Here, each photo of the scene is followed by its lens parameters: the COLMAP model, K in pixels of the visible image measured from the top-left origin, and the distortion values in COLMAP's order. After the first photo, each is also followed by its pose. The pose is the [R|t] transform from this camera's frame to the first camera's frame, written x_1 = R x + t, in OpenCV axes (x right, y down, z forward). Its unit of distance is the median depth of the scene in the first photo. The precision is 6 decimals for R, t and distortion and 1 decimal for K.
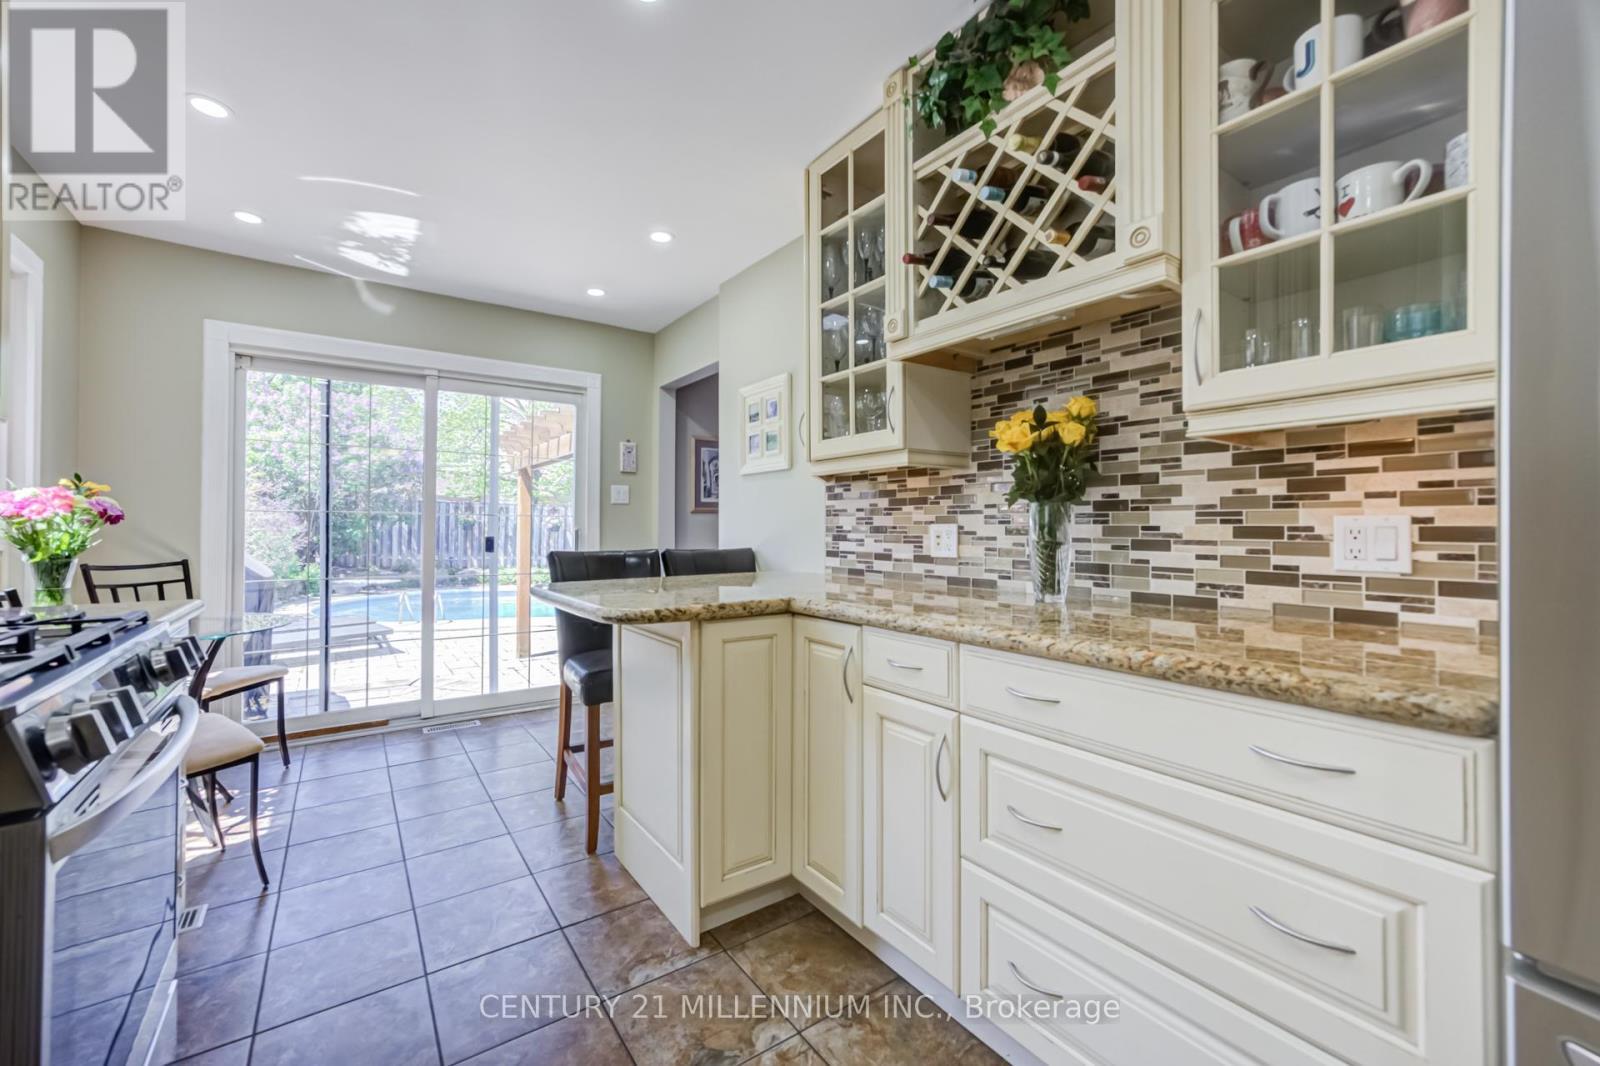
lens RADIAL K [[648.3, 0, 786.4], [0, 648.3, 523.7], [0, 0, 1]] dist [0.007269, 0.000093]
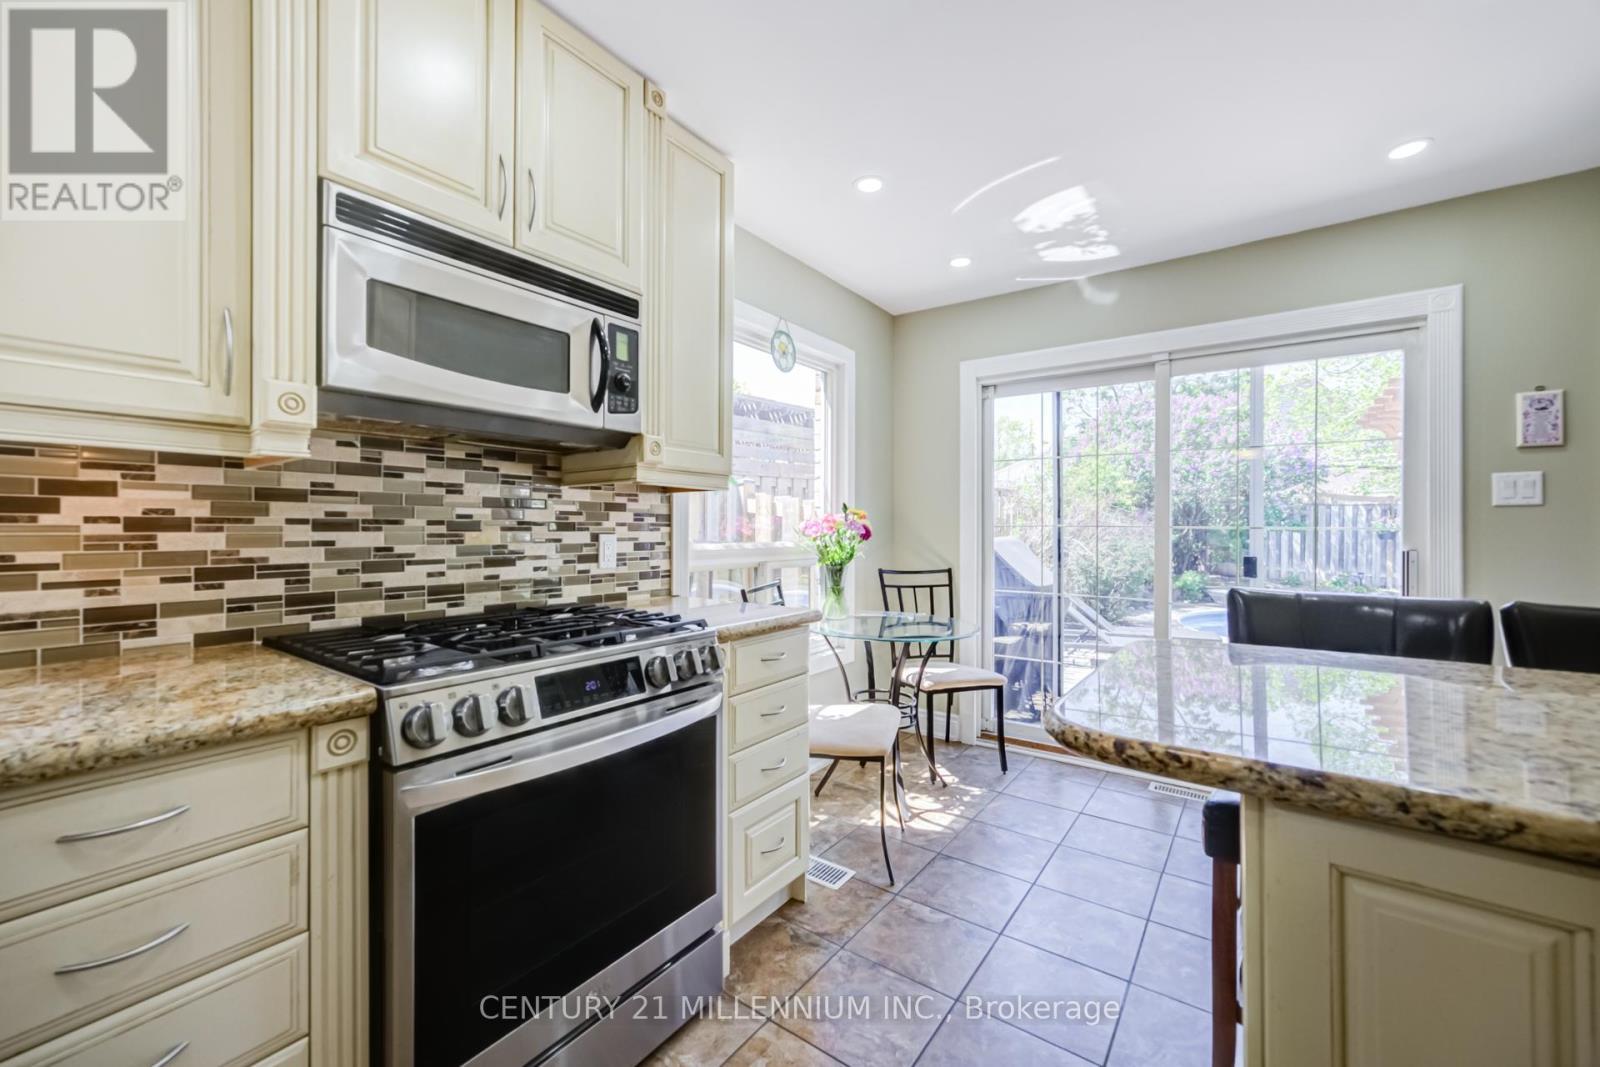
lens RADIAL K [[648.3, 0, 793.8], [0, 648.3, 525.9], [0, 0, 1]] dist [0.007269, 0.000093]
pose [[0.315814, -0.003879, -0.948813, 0.105151], [0.000670, 0.999992, -0.003866, -0.015890], [0.948821, 0.000585, 0.315814, 0.326150]]
